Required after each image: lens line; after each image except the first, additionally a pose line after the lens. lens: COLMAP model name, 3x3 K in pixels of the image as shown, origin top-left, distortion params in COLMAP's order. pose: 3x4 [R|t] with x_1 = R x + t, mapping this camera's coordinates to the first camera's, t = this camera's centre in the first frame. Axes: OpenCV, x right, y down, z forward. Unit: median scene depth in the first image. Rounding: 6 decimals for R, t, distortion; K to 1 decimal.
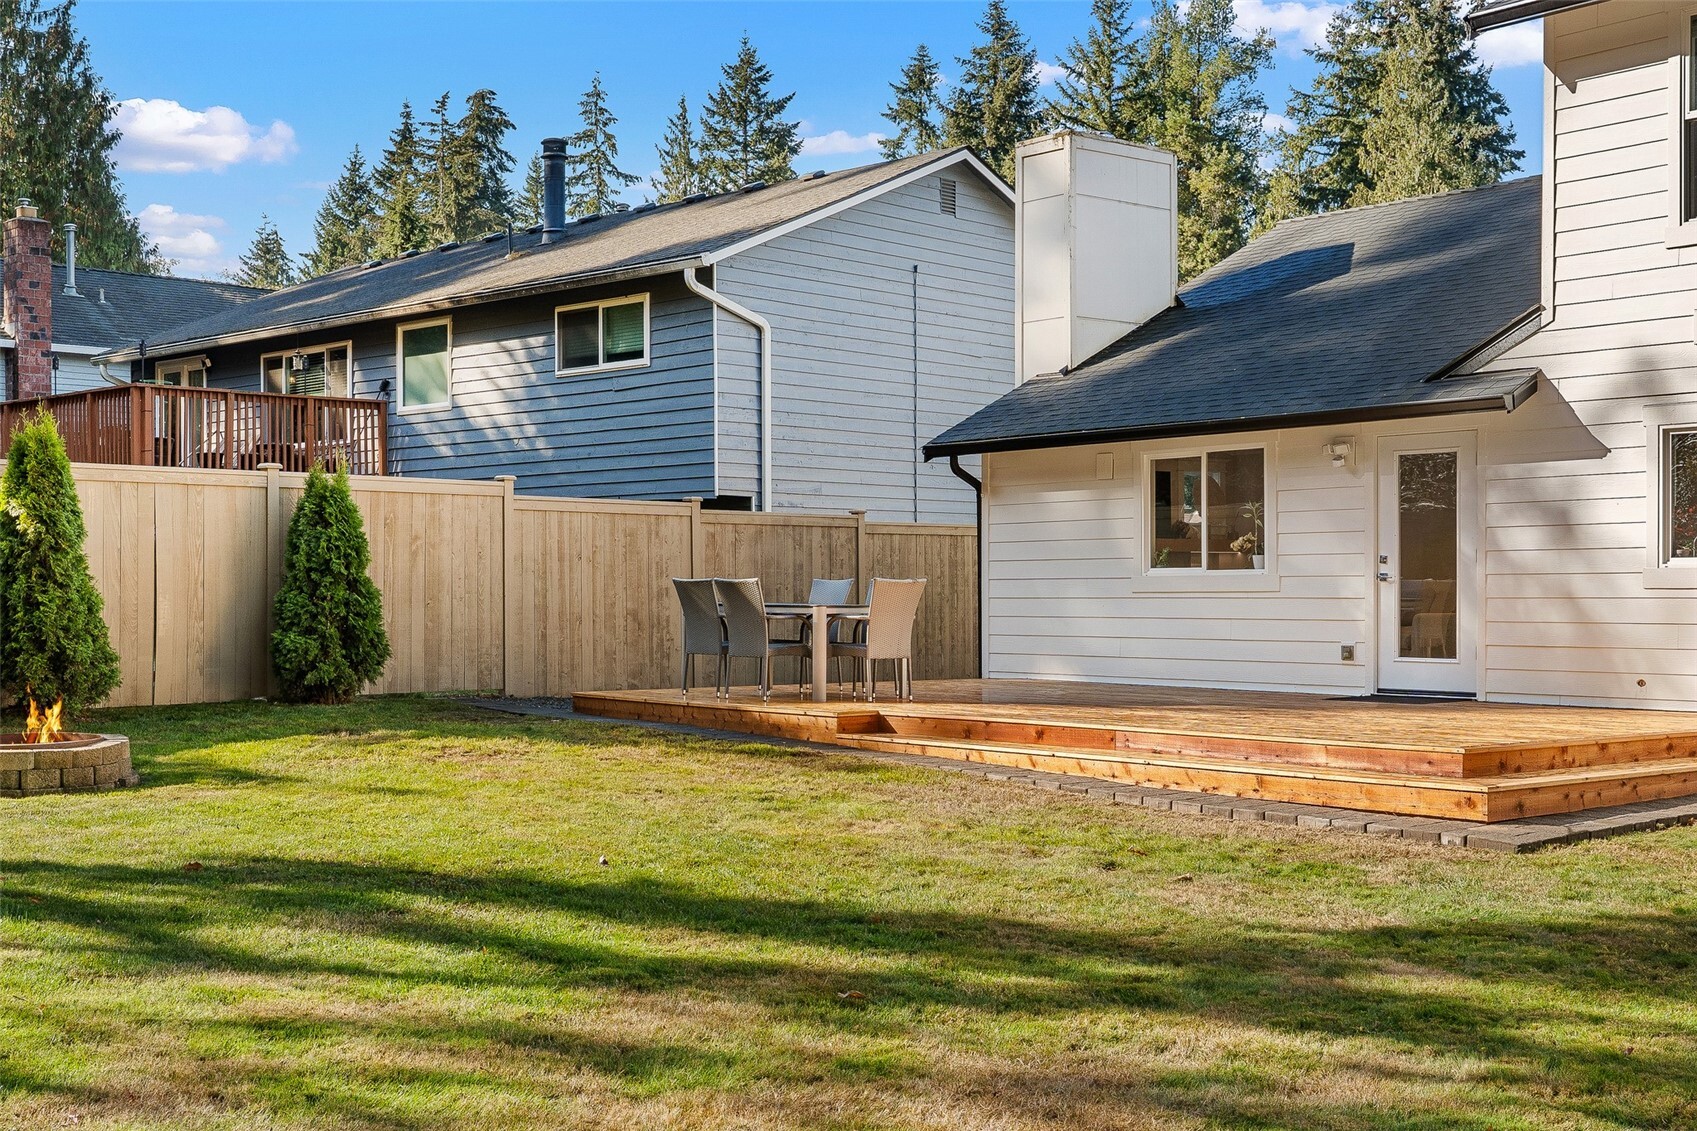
lens RADIAL K [[2062.8, 0, 848.0], [0, 2062.8, 569.9], [0, 0, 1]] dist [-0.001413, 0.000000]
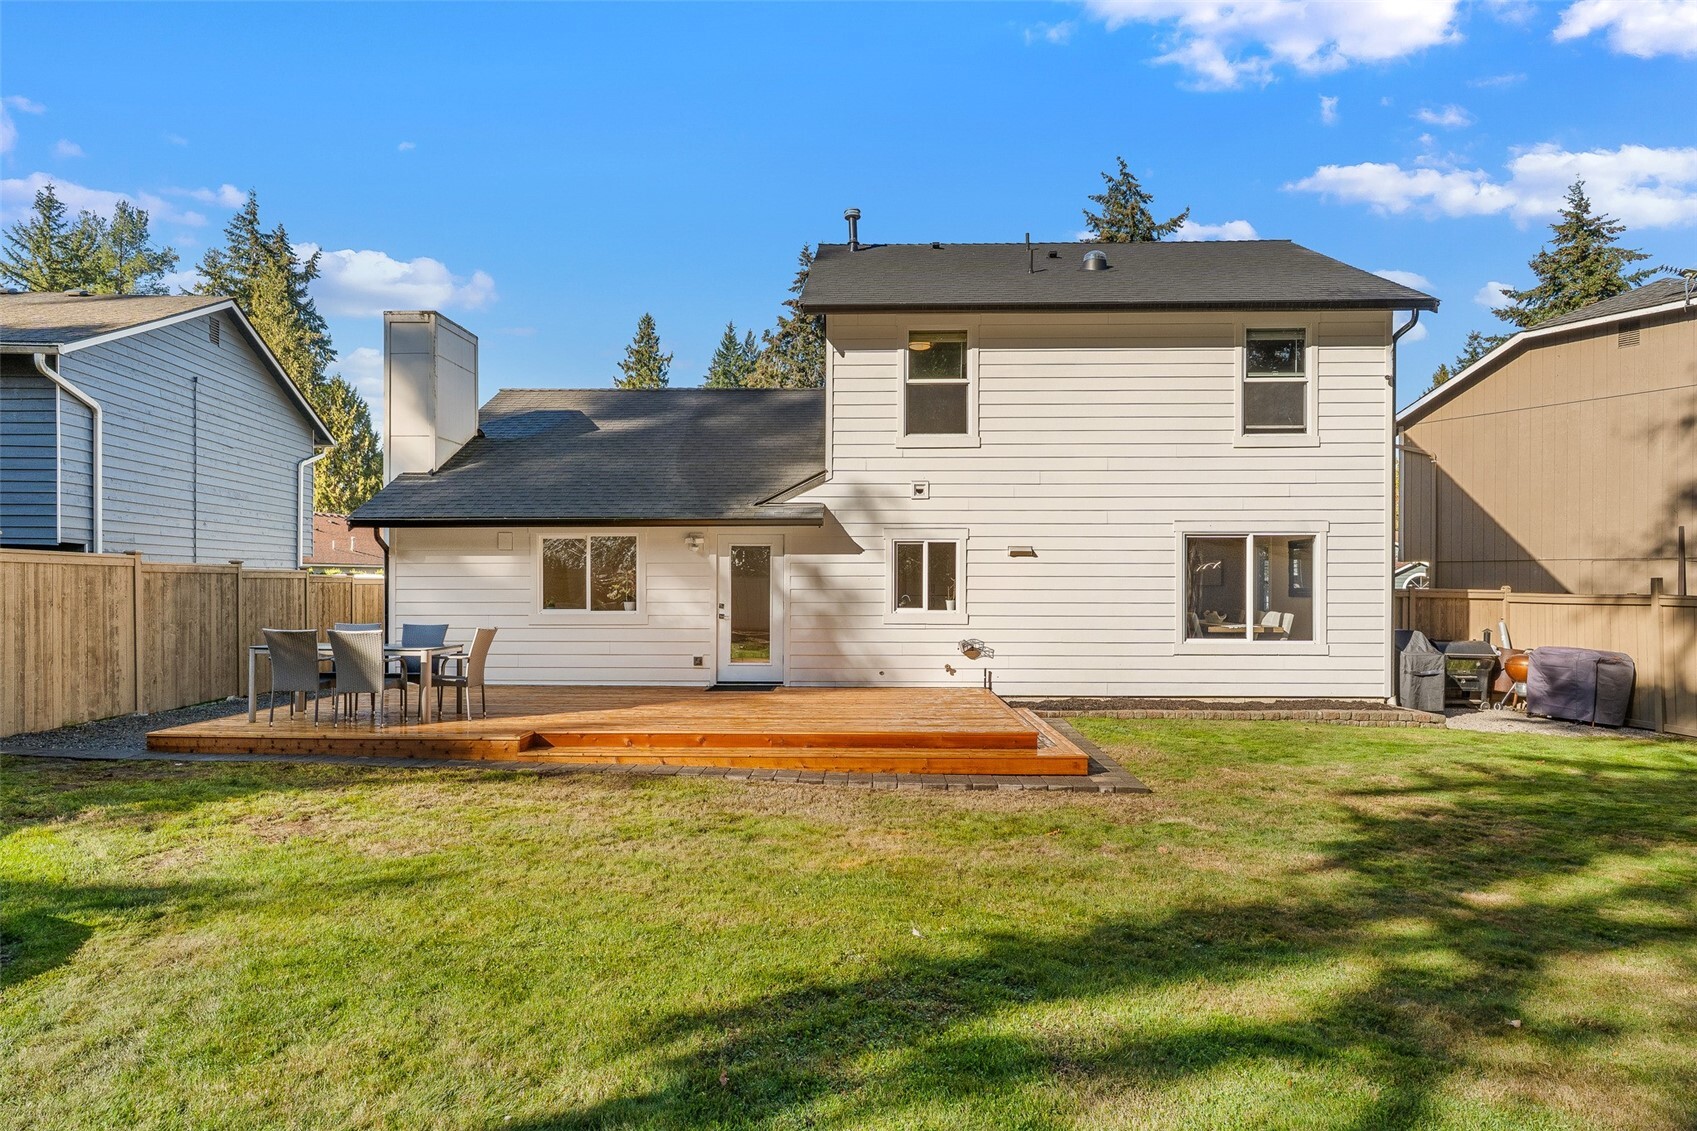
lens RADIAL K [[1011.7, 0, 847.9], [0, 1011.7, 575.5], [0, 0, 1]] dist [0.003879, 0.001292]
pose [[0.653162, 0.009798, 0.757155, -0.256915], [-0.010978, 0.999934, -0.003469, -0.023684], [-0.757139, -0.006047, 0.653226, 0.304490]]
